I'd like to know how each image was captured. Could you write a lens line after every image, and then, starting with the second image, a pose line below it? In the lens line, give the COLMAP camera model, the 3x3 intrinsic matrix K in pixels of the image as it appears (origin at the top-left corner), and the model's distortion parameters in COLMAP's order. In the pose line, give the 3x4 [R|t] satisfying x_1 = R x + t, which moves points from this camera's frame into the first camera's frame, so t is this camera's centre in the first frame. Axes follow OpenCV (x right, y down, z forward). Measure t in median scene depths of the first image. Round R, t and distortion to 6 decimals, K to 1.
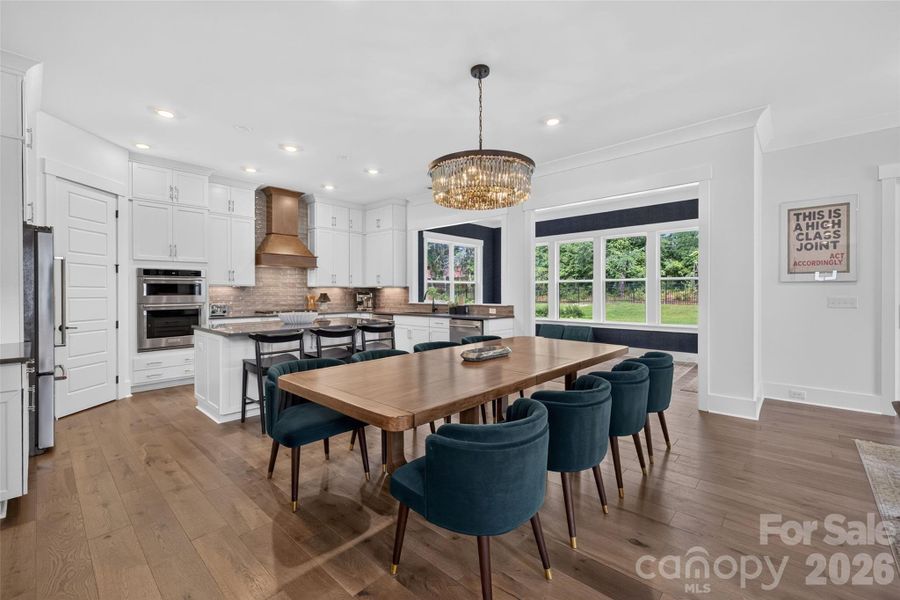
lens RADIAL K [[380.7, 0, 451.0], [0, 380.7, 296.5], [0, 0, 1]] dist [0.001532, -0.000565]
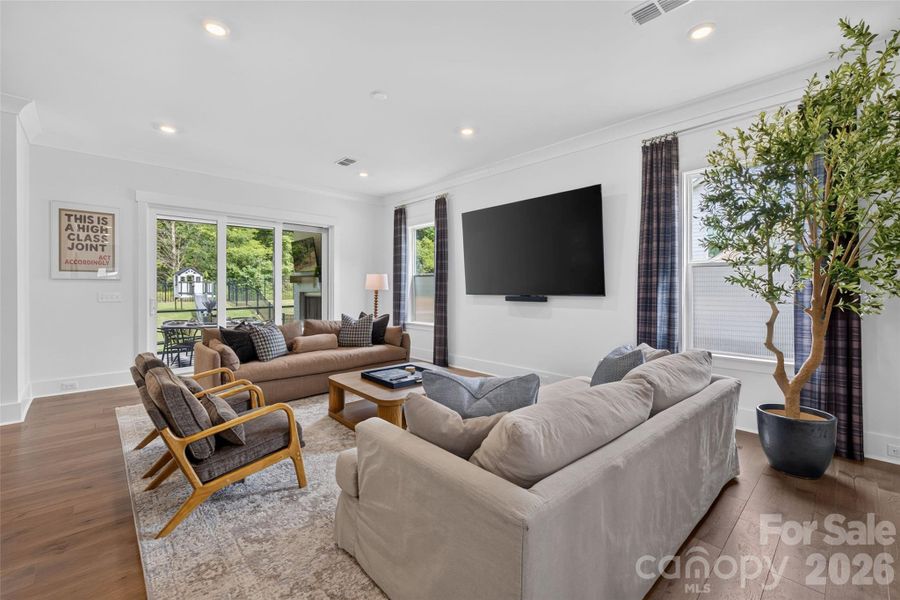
lens RADIAL K [[380.7, 0, 456.0], [0, 380.7, 288.9], [0, 0, 1]] dist [0.001532, -0.000565]
pose [[0.064975, 0.001166, 0.997886, -0.060632], [0.010171, 0.999947, -0.001830, 0.001630], [-0.997835, 0.010268, 0.064959, -0.112215]]
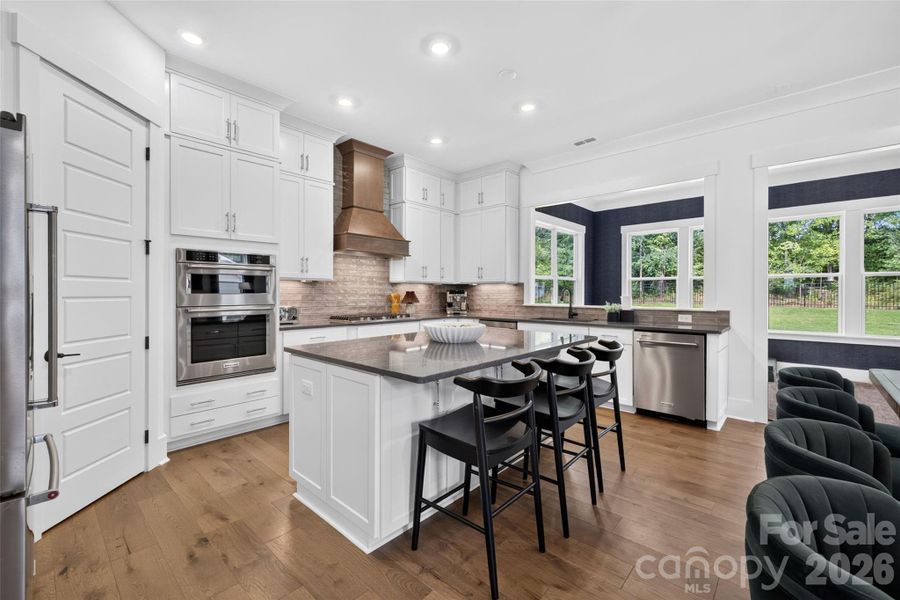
lens RADIAL K [[380.7, 0, 450.8], [0, 380.7, 295.4], [0, 0, 1]] dist [0.001532, -0.000565]
pose [[0.999961, 0.004855, 0.007309, -0.356518], [-0.004858, 0.999988, 0.000317, -0.001682], [-0.007308, -0.000353, 0.999973, 0.354146]]
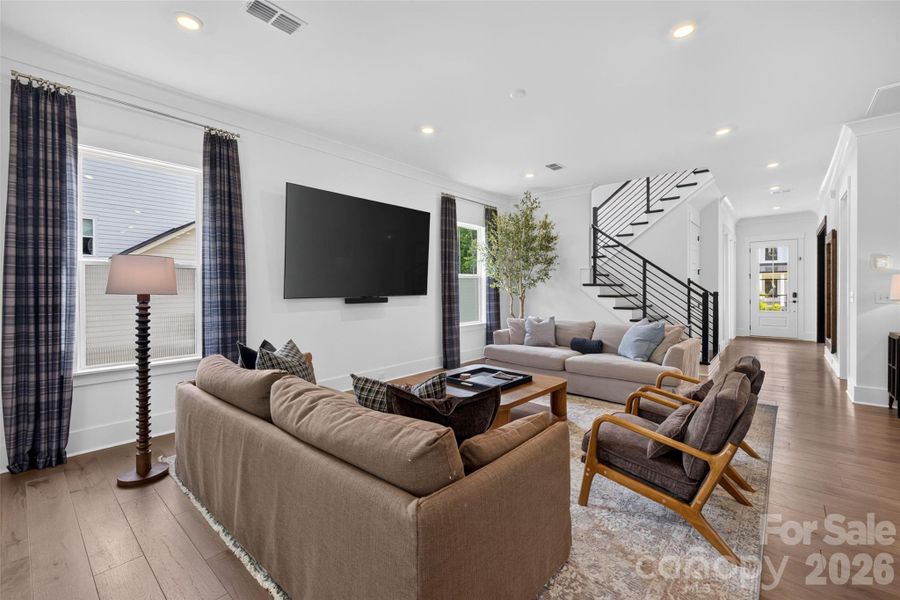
lens RADIAL K [[380.7, 0, 453.9], [0, 380.7, 291.0], [0, 0, 1]] dist [0.001532, -0.000565]
pose [[-0.999667, 0.007525, -0.024682, 0.730943], [0.007142, 0.999854, 0.015542, -0.009351], [0.024795, 0.015360, -0.999575, 0.724276]]
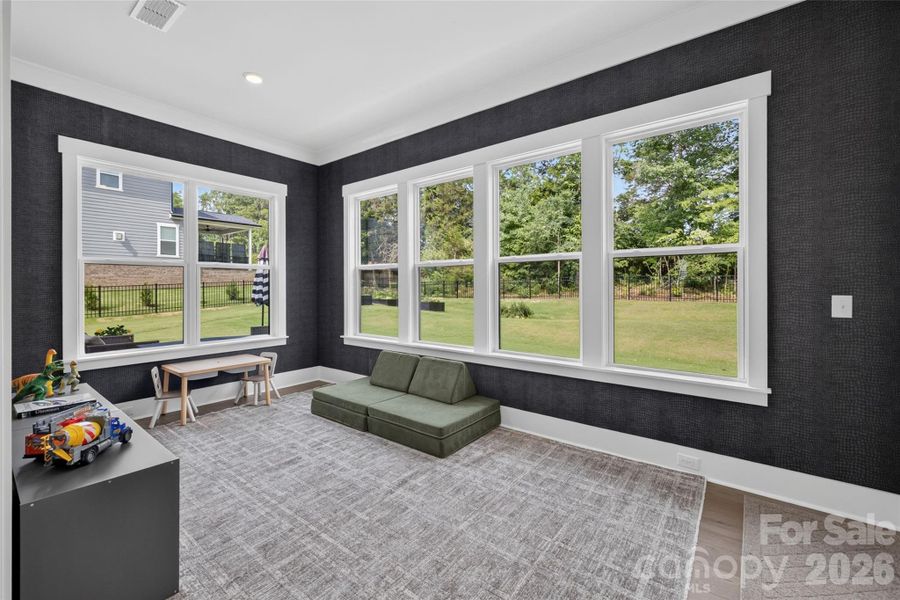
lens RADIAL K [[380.7, 0, 444.6], [0, 380.7, 293.6], [0, 0, 1]] dist [0.001532, -0.000565]
pose [[0.997920, -0.001401, 0.064453, 0.461822], [0.000775, 0.999952, 0.009730, -0.010198], [-0.064463, -0.009660, 0.997873, 0.827867]]
